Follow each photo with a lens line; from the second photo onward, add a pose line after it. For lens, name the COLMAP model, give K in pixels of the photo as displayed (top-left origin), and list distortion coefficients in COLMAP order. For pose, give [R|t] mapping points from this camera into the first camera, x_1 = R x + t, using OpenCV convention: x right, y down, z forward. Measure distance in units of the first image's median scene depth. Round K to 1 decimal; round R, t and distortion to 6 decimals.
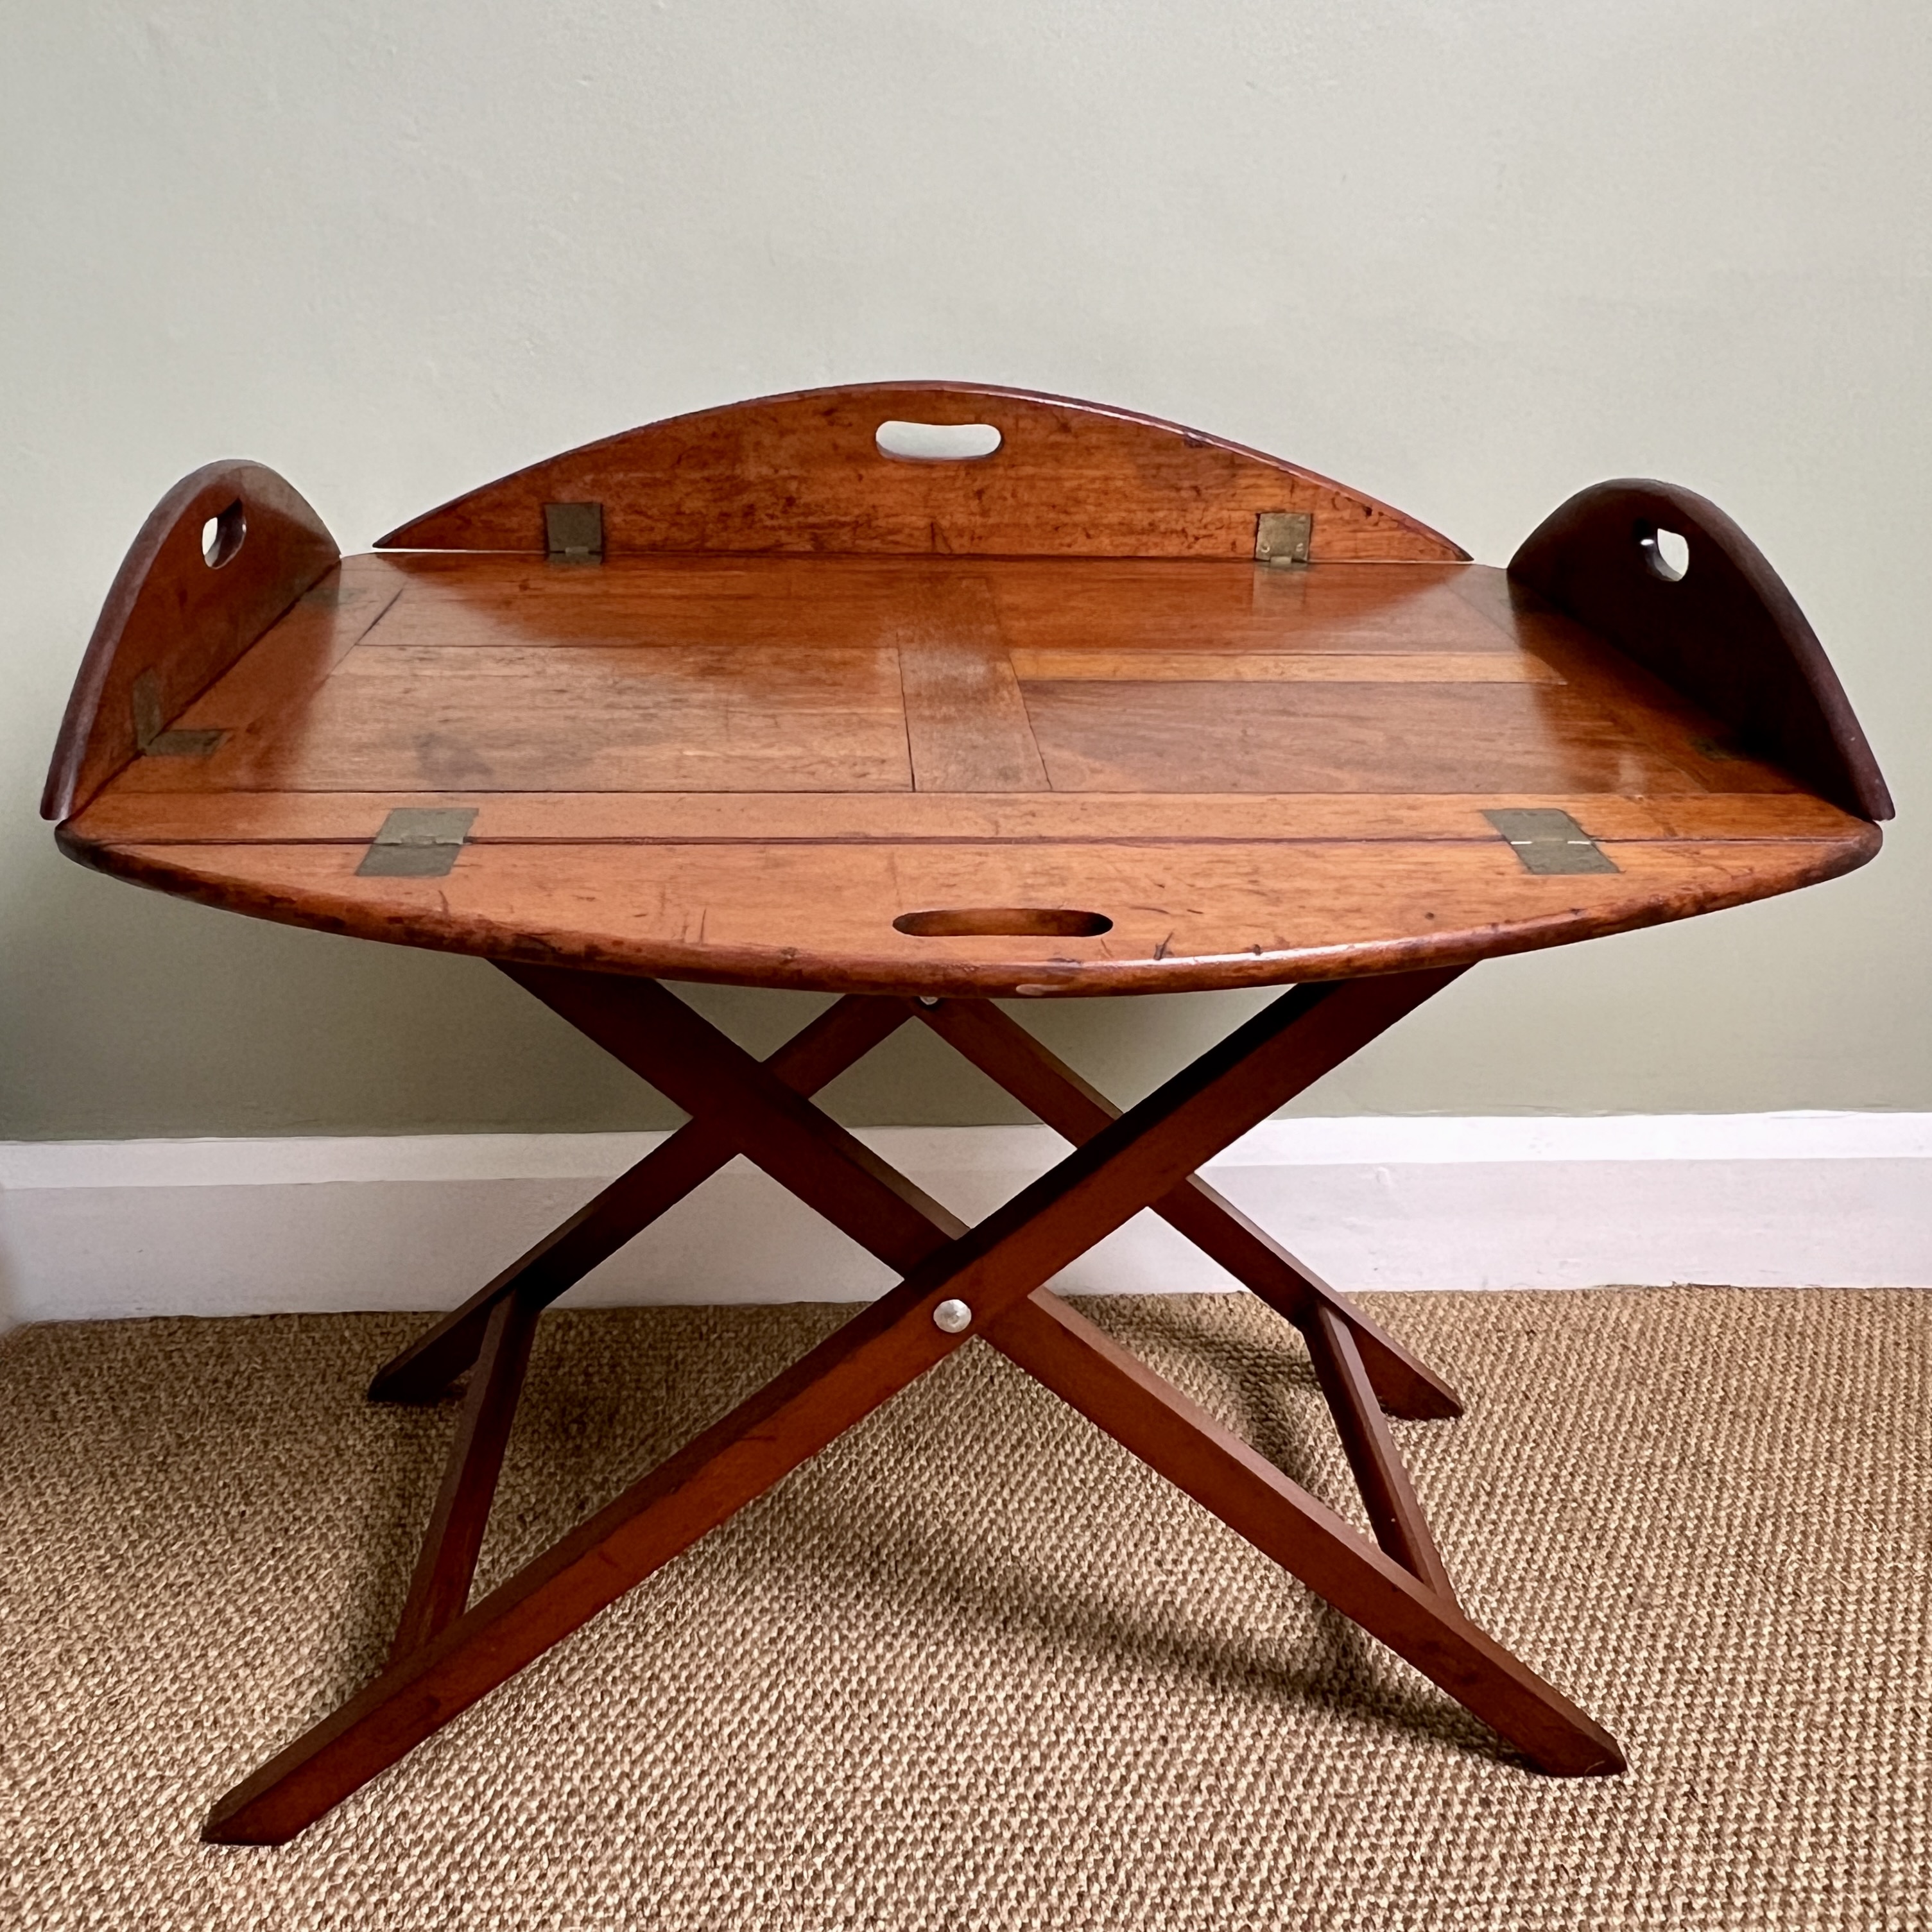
lens RADIAL K [[1937.5, 0, 995.6], [0, 1937.5, 1165.1], [0, 0, 1]] dist [-0.008171, 0.000000]
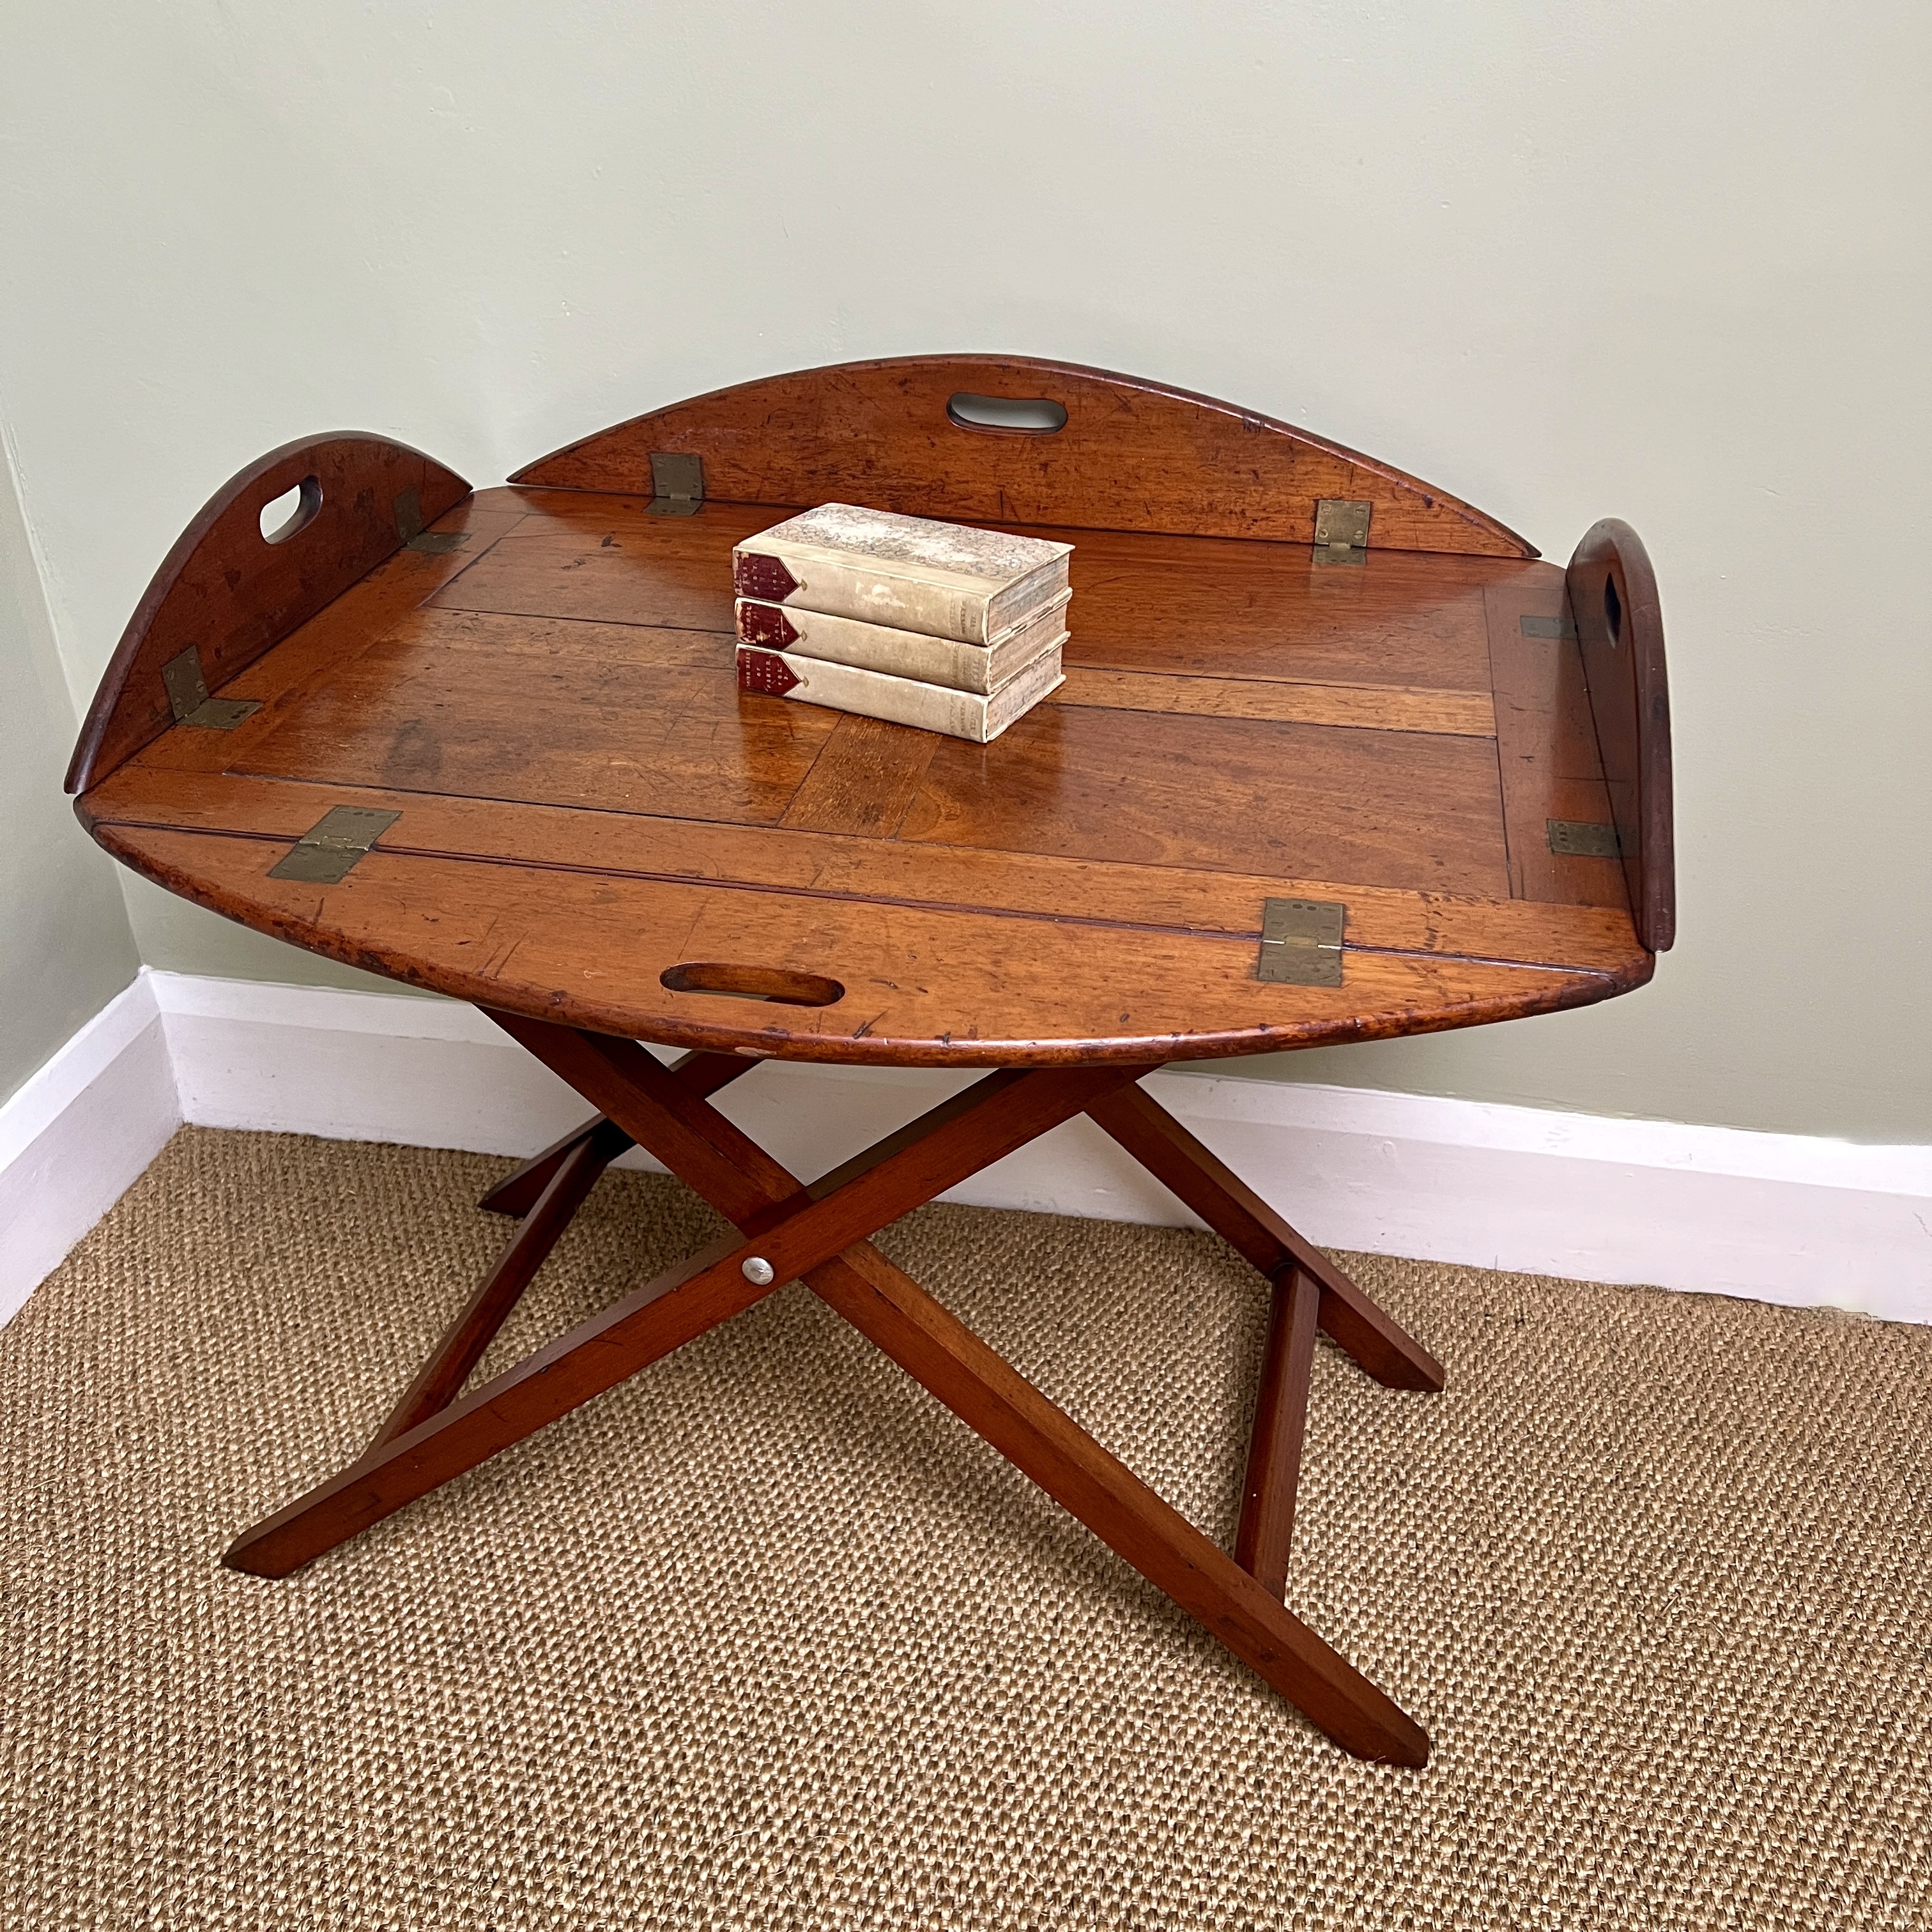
lens RADIAL K [[2055.0, 0, 1050.0], [0, 2055.0, 1004.3], [0, 0, 1]] dist [0.010400, 0.000000]
pose [[0.970051, 0.119467, -0.211491, 0.325710], [-0.108819, 0.992168, 0.061335, -0.154198], [0.217162, -0.036484, 0.975454, -0.119489]]
